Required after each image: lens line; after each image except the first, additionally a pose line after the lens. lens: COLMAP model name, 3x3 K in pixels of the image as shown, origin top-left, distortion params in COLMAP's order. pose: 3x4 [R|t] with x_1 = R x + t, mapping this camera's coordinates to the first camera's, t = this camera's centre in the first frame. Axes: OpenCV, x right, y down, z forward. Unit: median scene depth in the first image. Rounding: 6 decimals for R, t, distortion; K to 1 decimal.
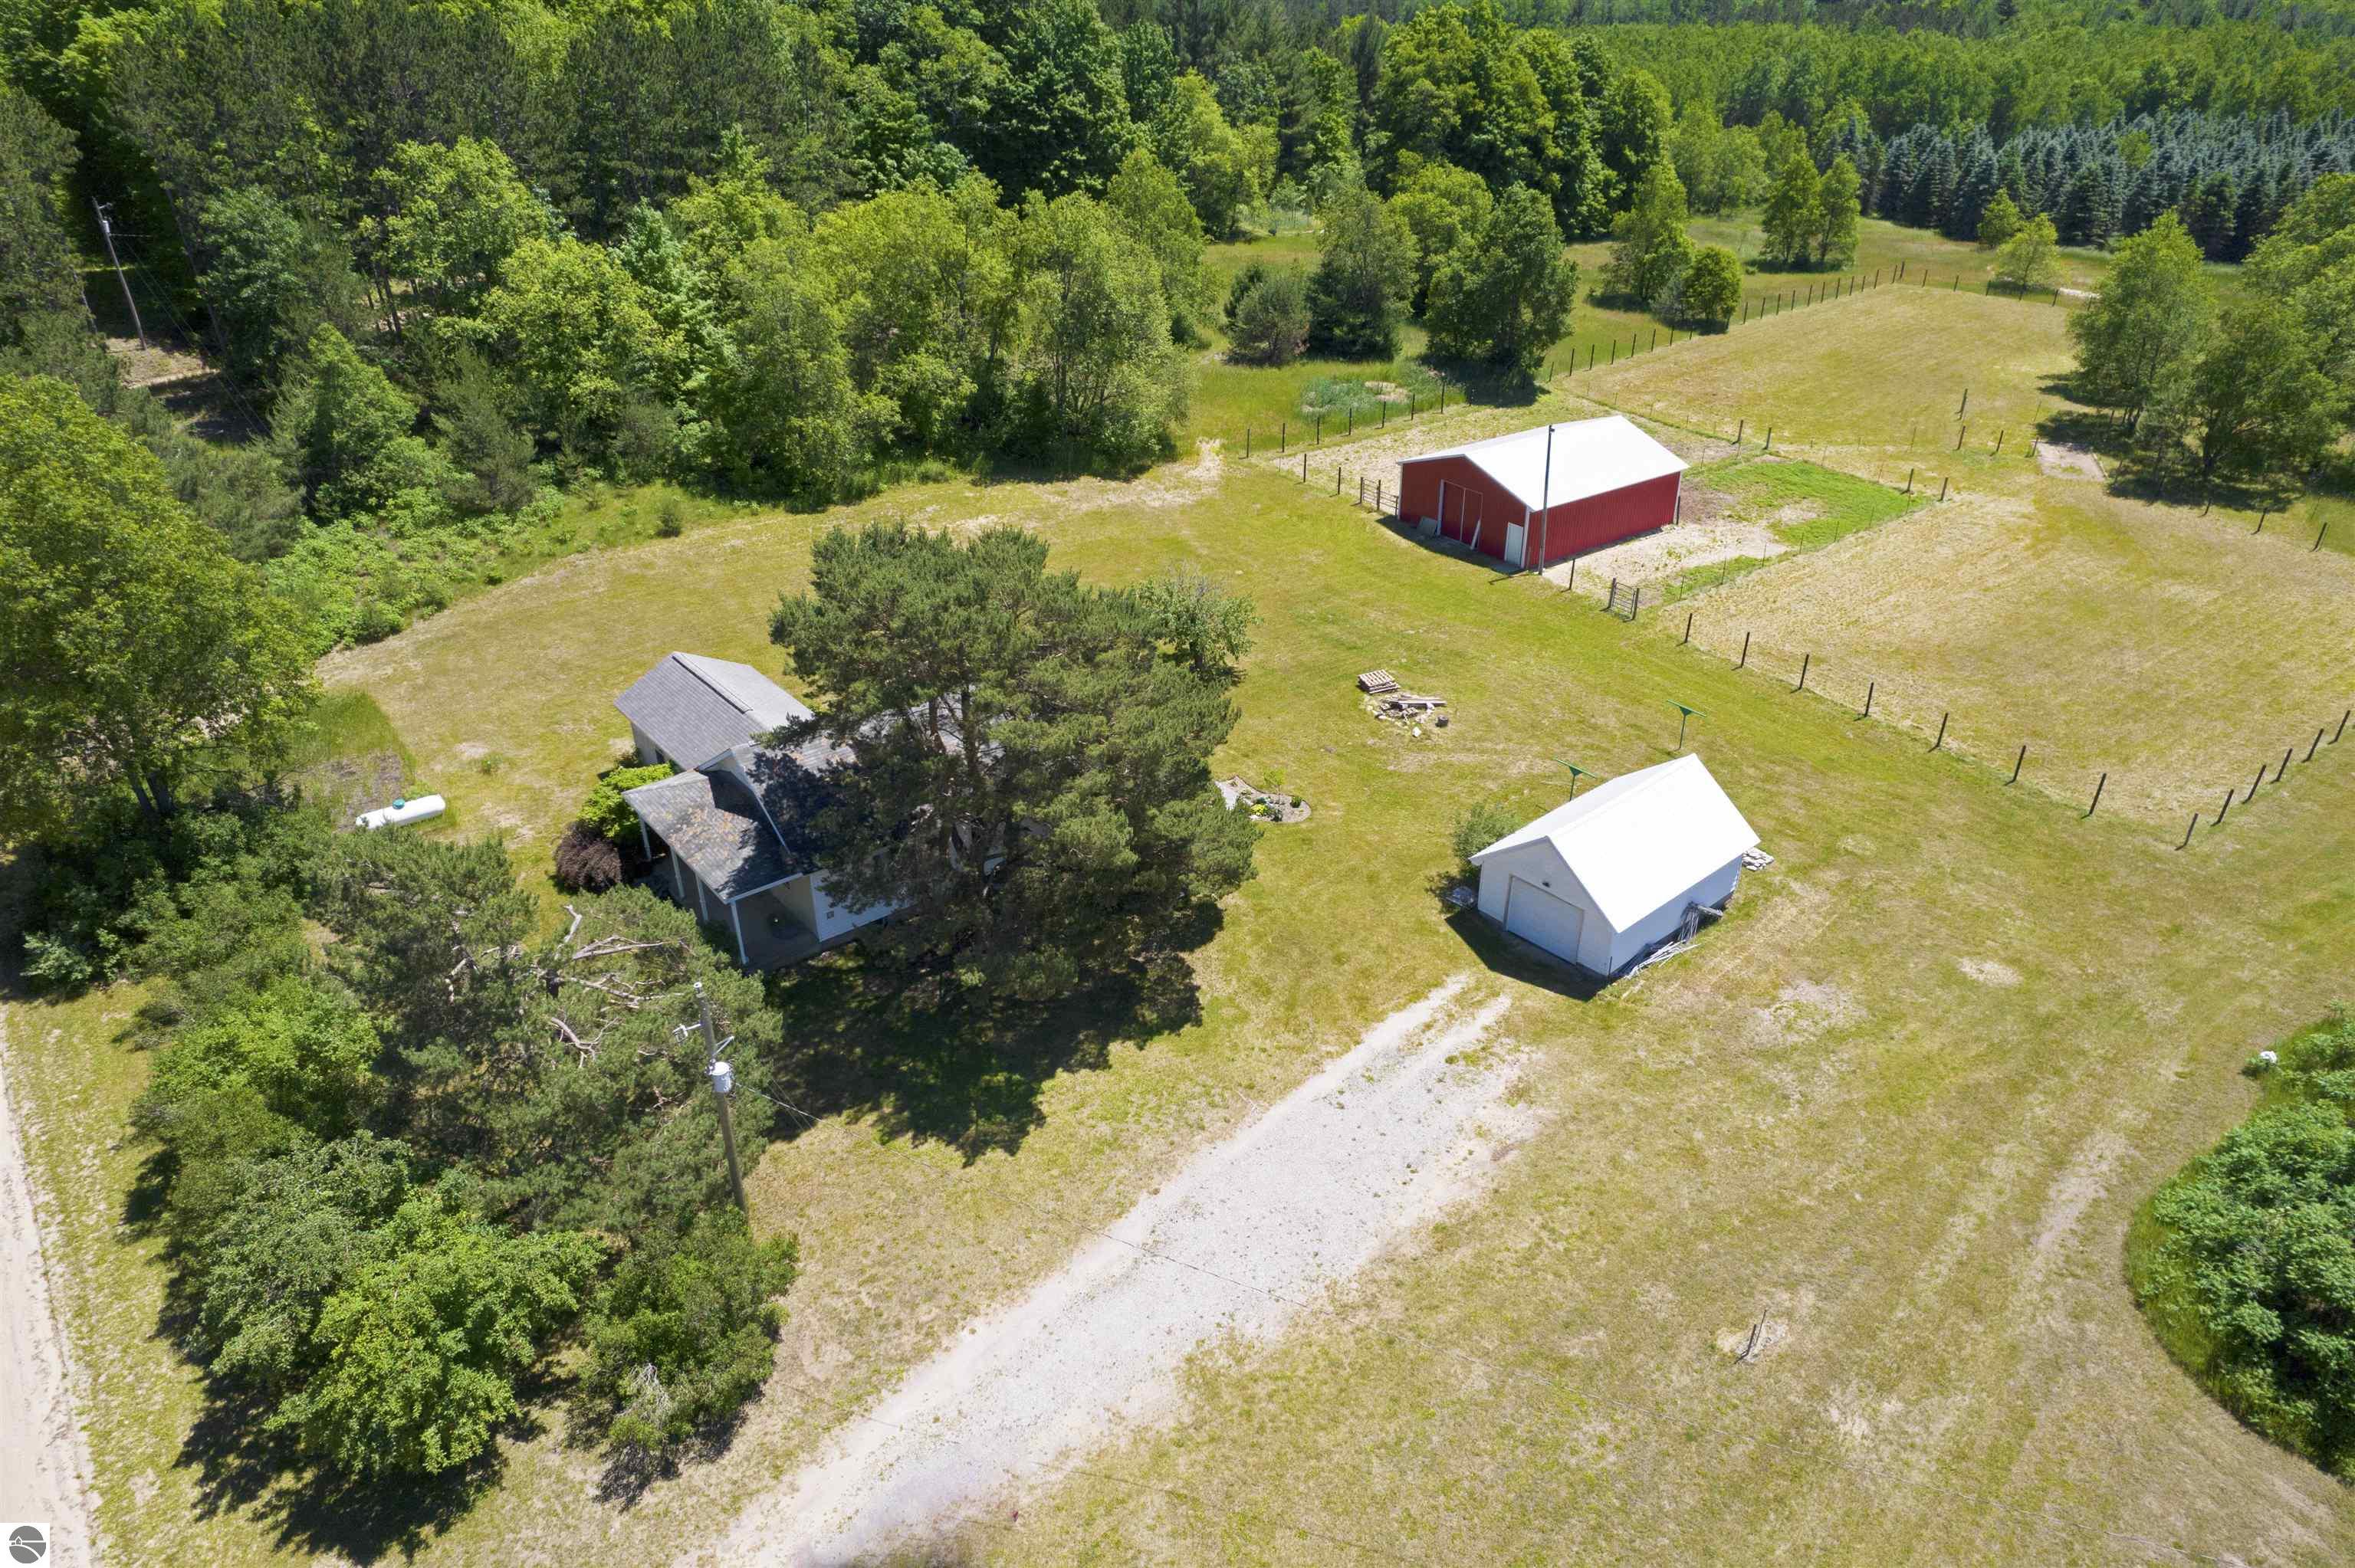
lens RADIAL K [[1505.4, 0, 1185.1], [0, 1505.4, 783.0], [0, 0, 1]] dist [-0.076288, 0.073098]
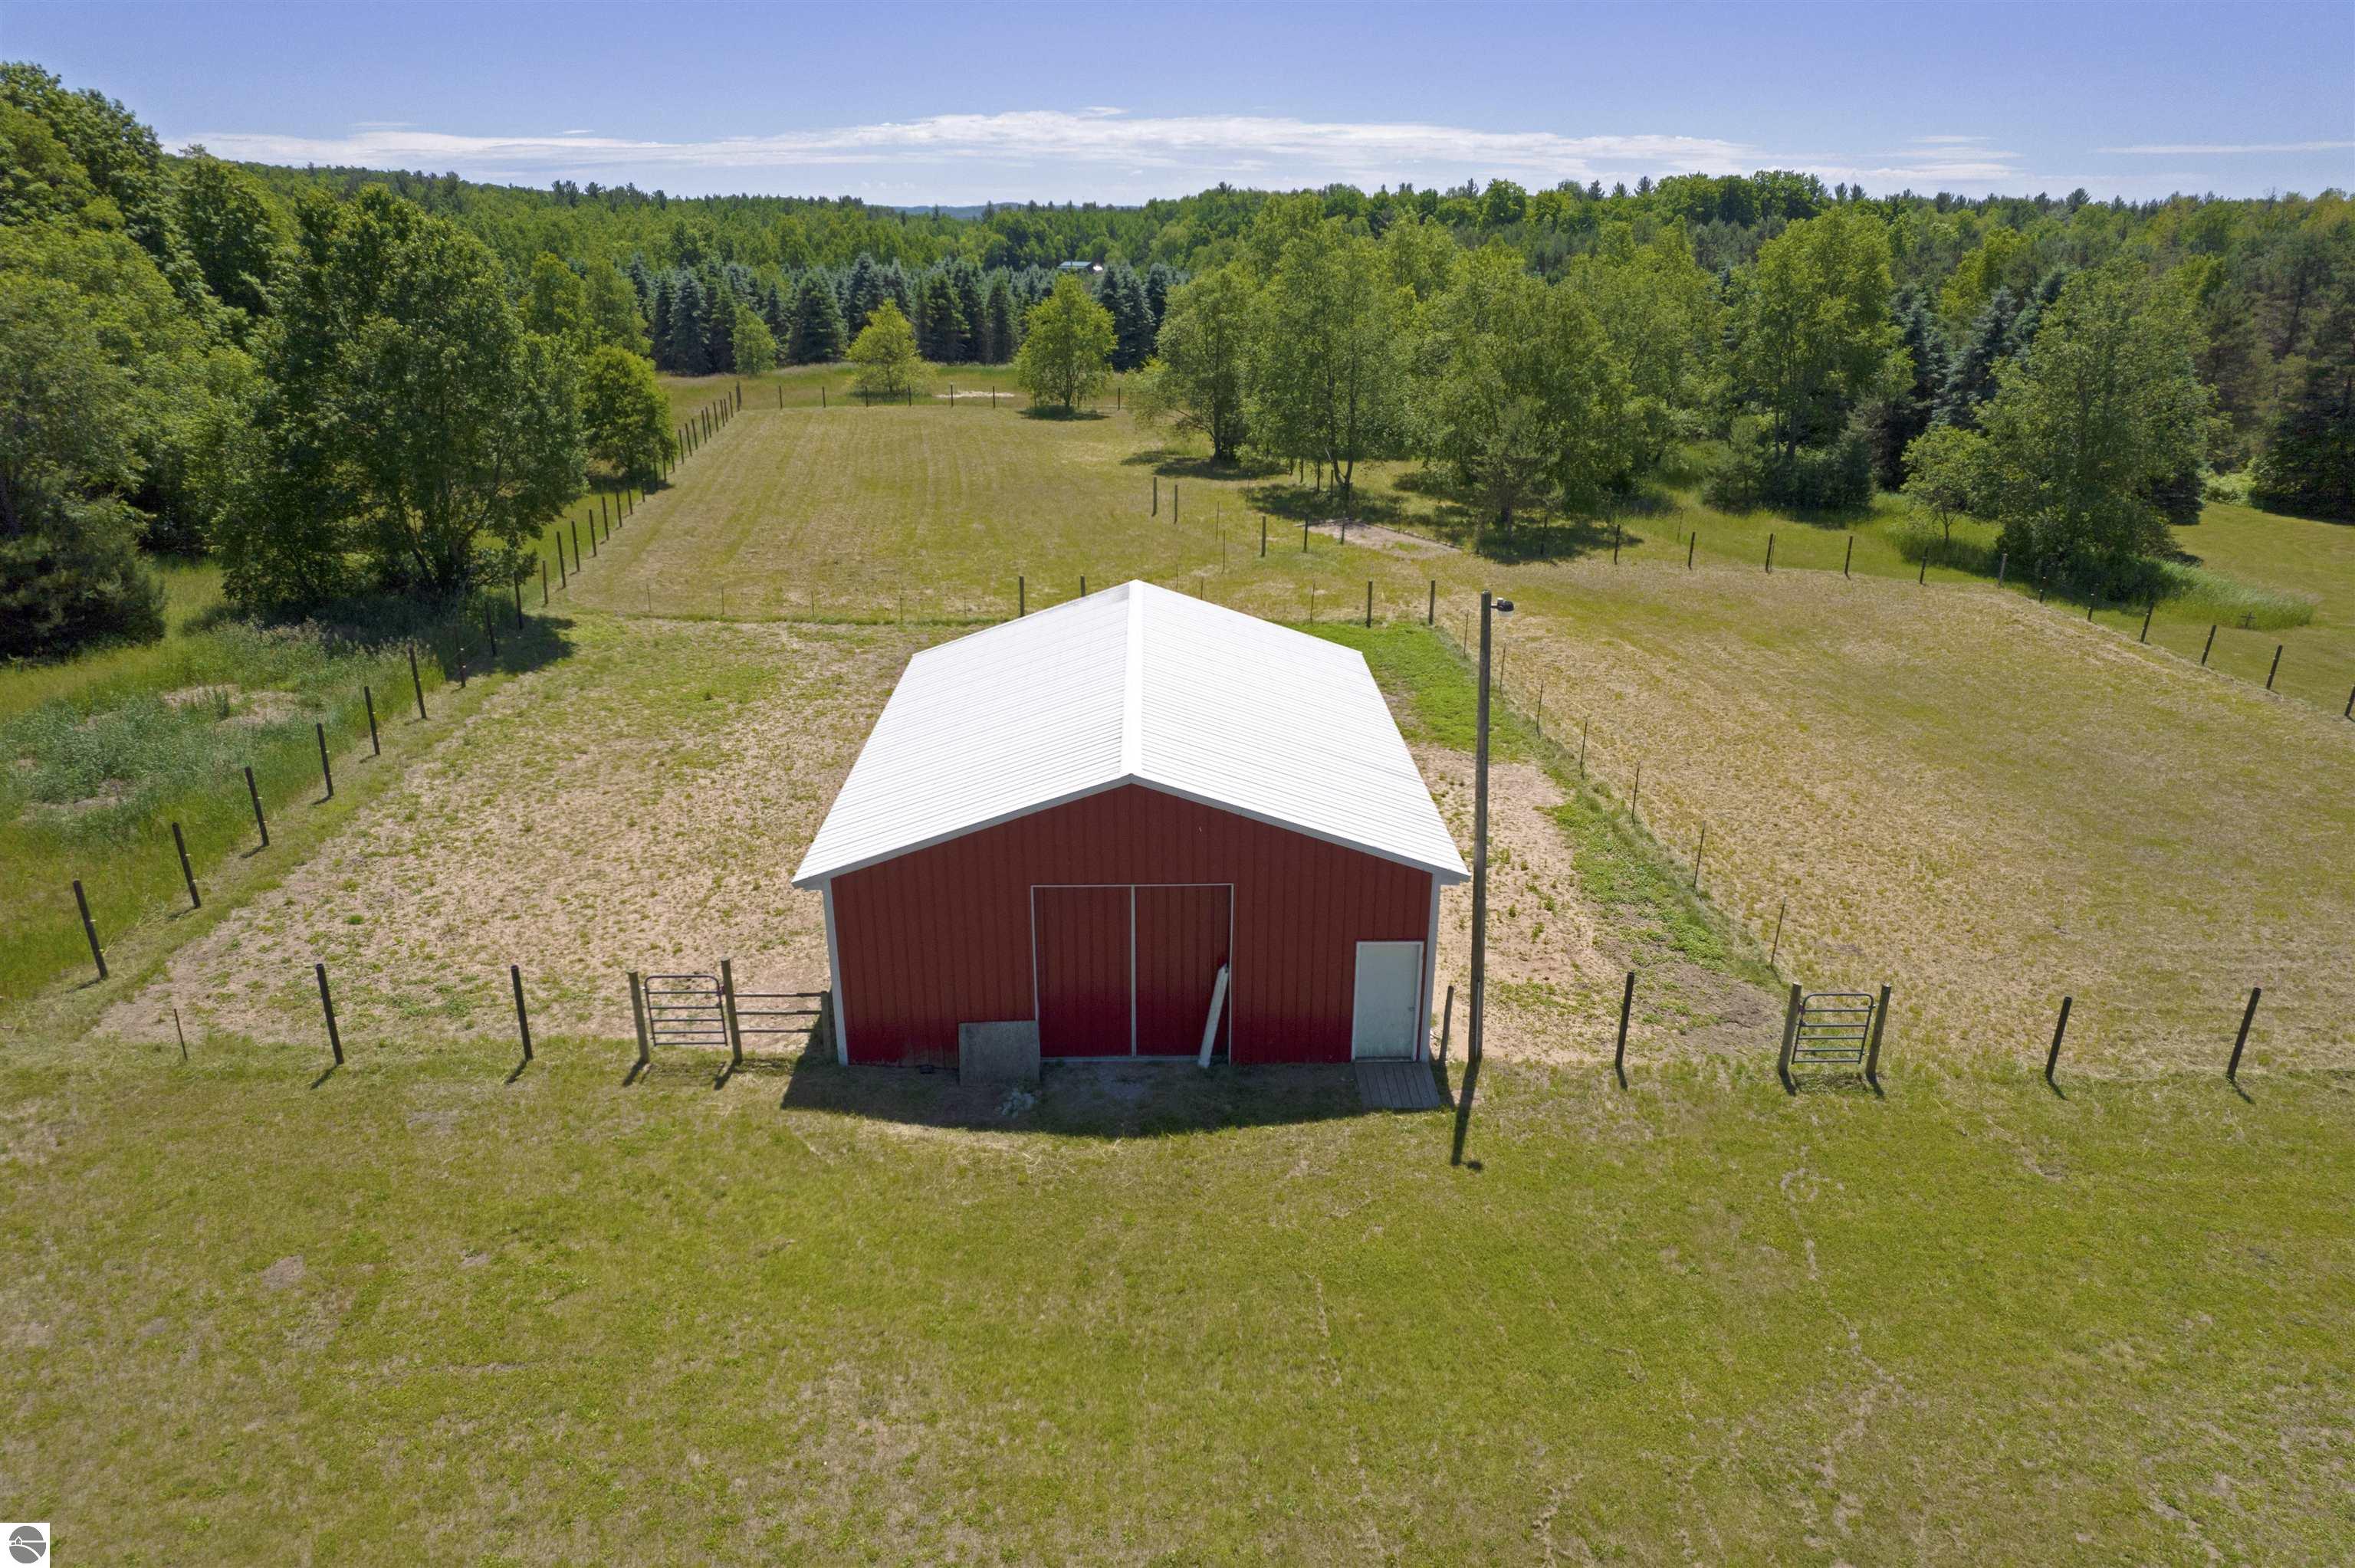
lens RADIAL K [[1520.0, 0, 1181.6], [0, 1520.0, 749.8], [0, 0, 1]] dist [-0.087494, 0.089986]
pose [[0.572554, -0.268437, 0.774677, -0.043053], [0.393450, 0.918931, 0.027629, -0.363212], [-0.719291, 0.288977, 0.631754, 1.287695]]
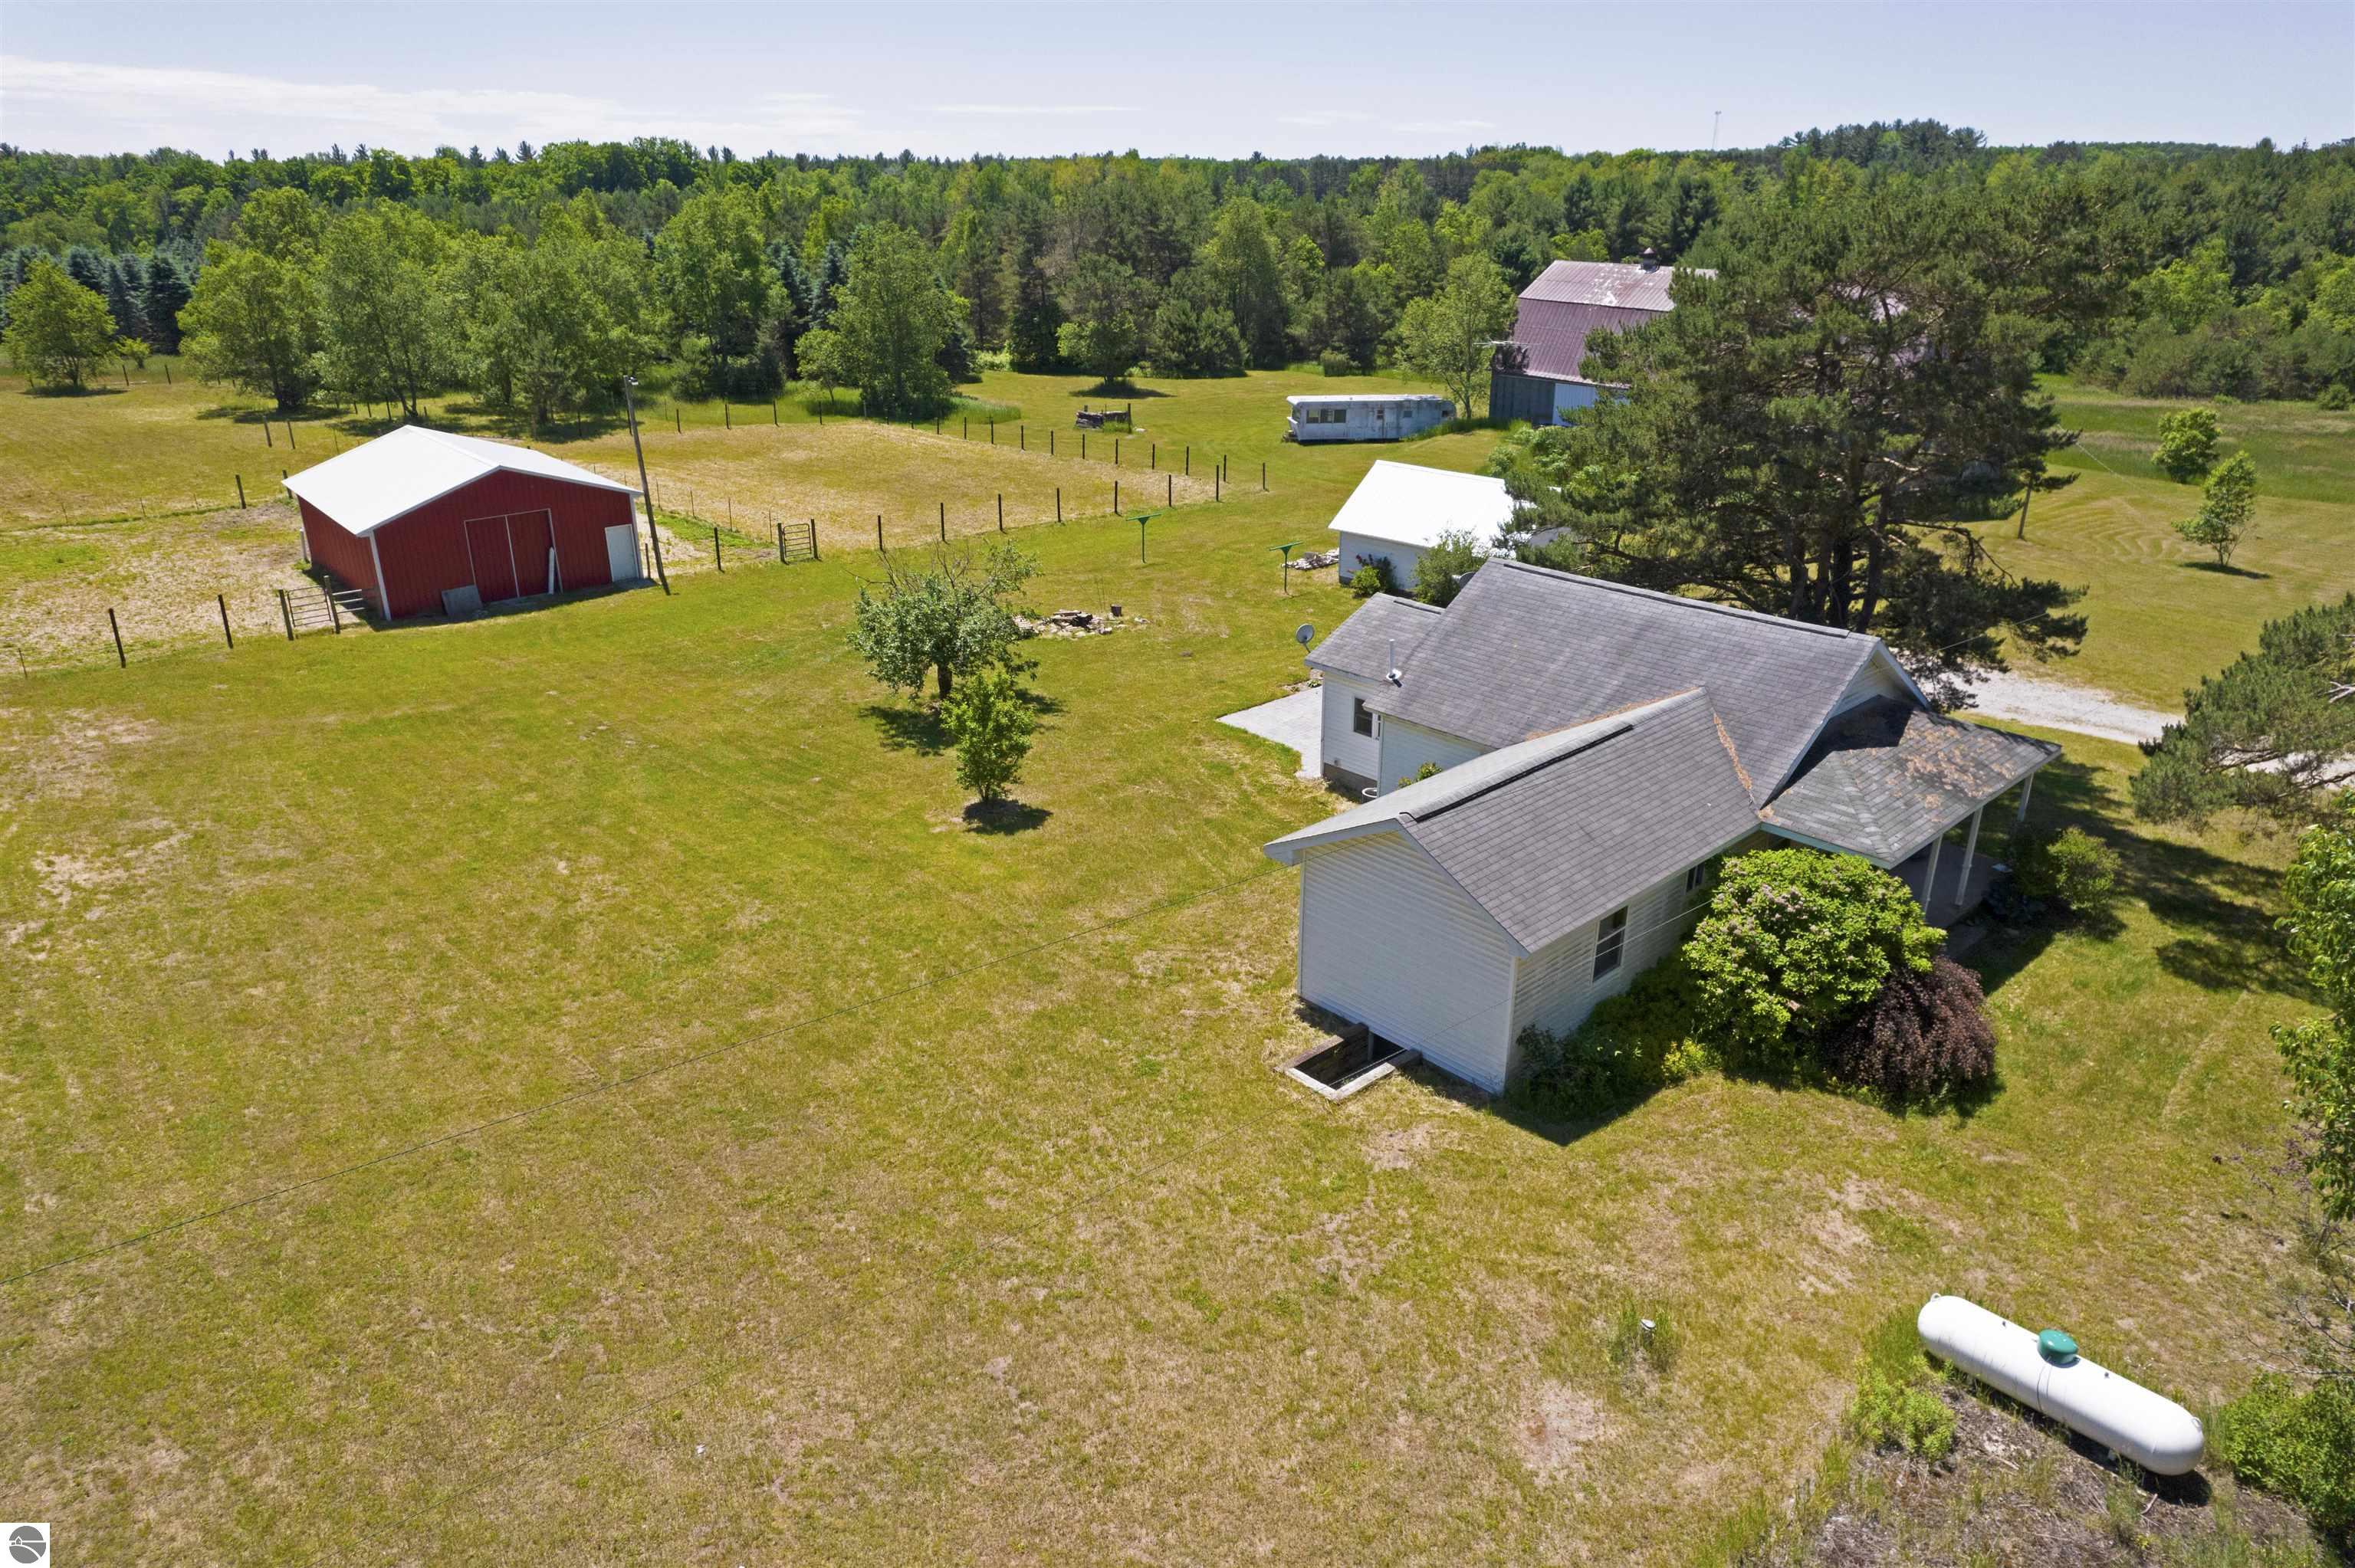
lens RADIAL K [[1503.9, 0, 1180.8], [0, 1503.9, 784.6], [0, 0, 1]] dist [-0.083716, 0.083032]
pose [[-0.066337, -0.374954, 0.924667, -0.811675], [0.485584, 0.797435, 0.358198, -0.309312], [-0.871670, 0.472765, 0.129172, 1.127226]]
